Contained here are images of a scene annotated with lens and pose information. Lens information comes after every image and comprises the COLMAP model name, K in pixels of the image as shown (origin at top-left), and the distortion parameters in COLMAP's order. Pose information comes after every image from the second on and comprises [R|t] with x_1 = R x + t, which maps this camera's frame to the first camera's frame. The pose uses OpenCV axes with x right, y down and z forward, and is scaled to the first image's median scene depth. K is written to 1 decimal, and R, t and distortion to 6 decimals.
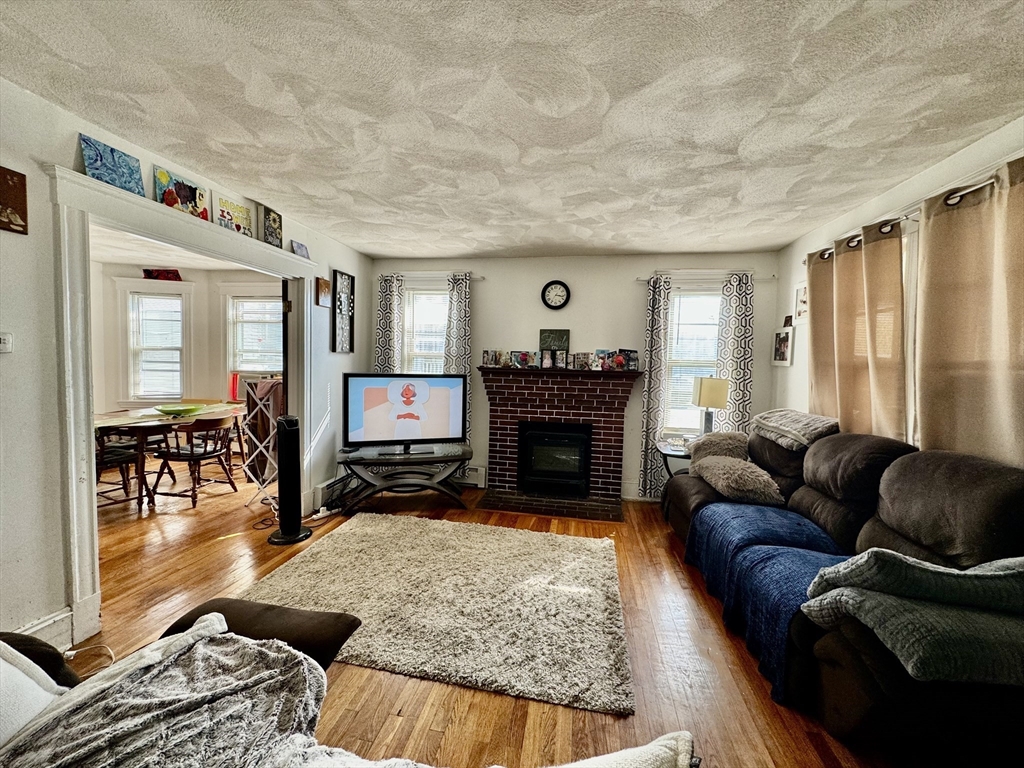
lens RADIAL K [[407.8, 0, 512.0], [0, 407.8, 384.0], [0, 0, 1]] dist [-0.004897, -0.000350]
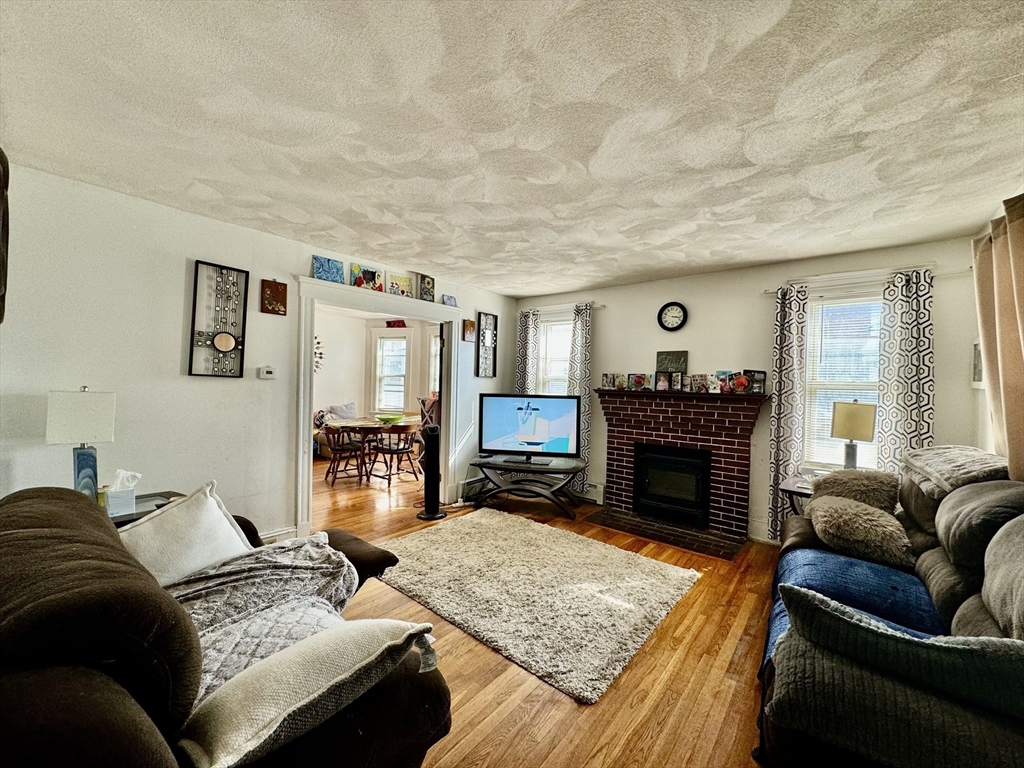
lens RADIAL K [[407.8, 0, 512.0], [0, 407.8, 384.0], [0, 0, 1]] dist [-0.004897, -0.000350]
pose [[0.870753, -0.002828, -0.491712, 0.287370], [-0.025997, 0.998320, -0.051778, 0.006816], [0.491032, 0.057869, 0.869217, -0.044797]]
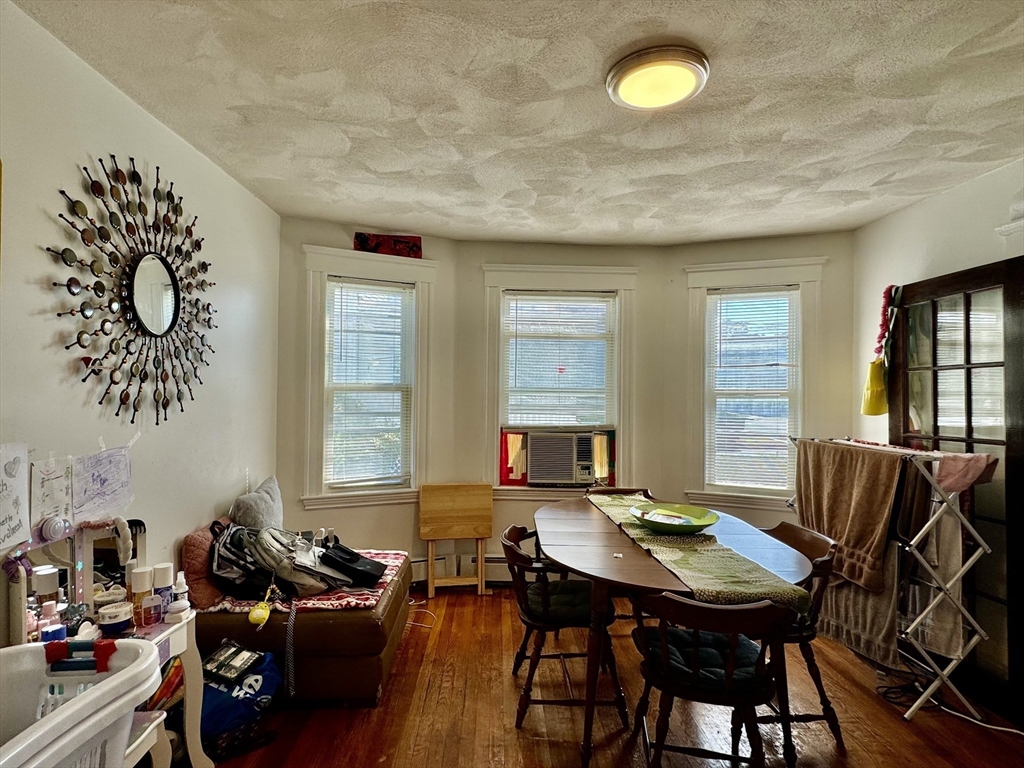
lens RADIAL K [[544.4, 0, 509.1], [0, 544.4, 383.2], [0, 0, 1]] dist [-0.001981, 0.001243]
pose [[0.980761, -0.012284, 0.194827, -1.248884], [0.024734, 0.997795, -0.061598, -0.069458], [-0.193640, 0.065231, 0.978902, 0.454853]]
